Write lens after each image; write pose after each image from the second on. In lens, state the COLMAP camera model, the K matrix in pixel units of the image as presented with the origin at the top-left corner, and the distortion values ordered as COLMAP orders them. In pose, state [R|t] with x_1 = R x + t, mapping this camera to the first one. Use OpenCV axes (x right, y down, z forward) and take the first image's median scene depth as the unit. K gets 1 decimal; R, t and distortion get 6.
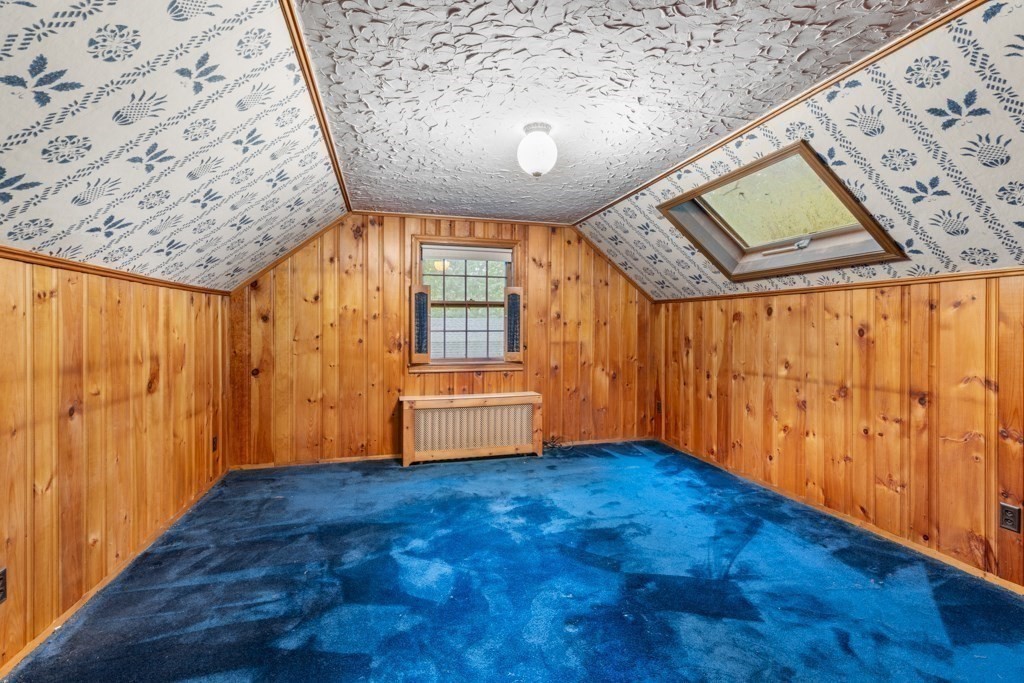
lens RADIAL K [[461.6, 0, 515.7], [0, 461.6, 338.2], [0, 0, 1]] dist [-0.000321, -0.000049]
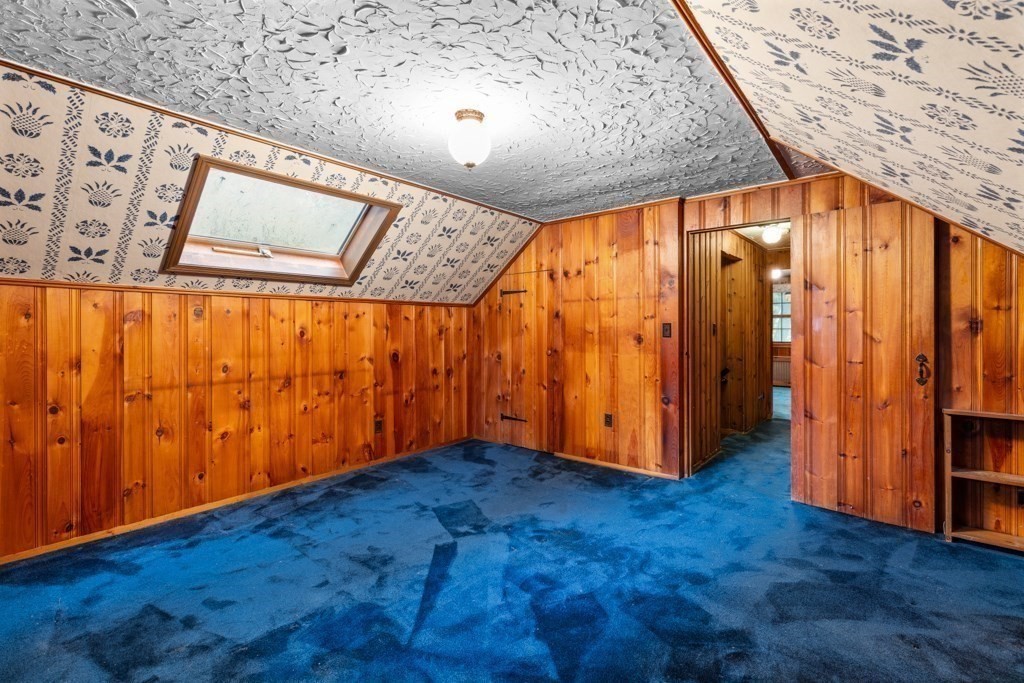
lens RADIAL K [[461.6, 0, 515.7], [0, 461.6, 338.2], [0, 0, 1]] dist [-0.000321, -0.000049]
pose [[-0.579069, -0.015424, 0.815133, -0.572594], [0.023545, 0.999088, 0.035631, -0.027845], [-0.814939, 0.039825, -0.578177, 1.095834]]
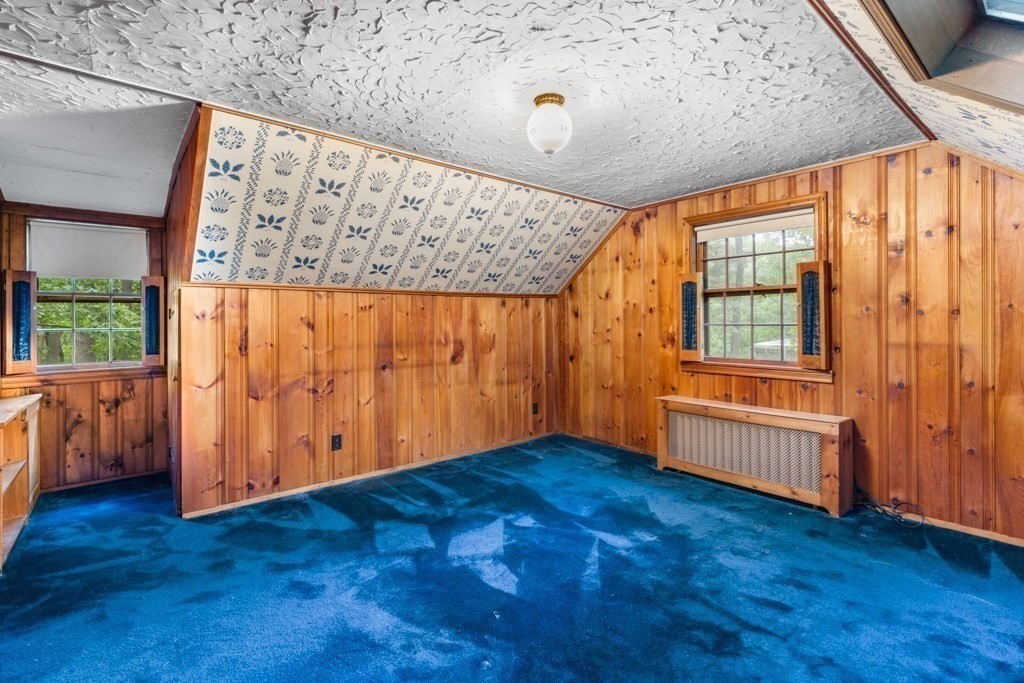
lens RADIAL K [[467.0, 0, 512.8], [0, 467.0, 329.4], [0, 0, 1]] dist [0.001945, 0.000090]
pose [[0.415036, 0.009315, -0.909758, 0.626503], [-0.013452, 0.999901, 0.004101, -0.008013], [0.909706, 0.010536, 0.415120, 0.415823]]
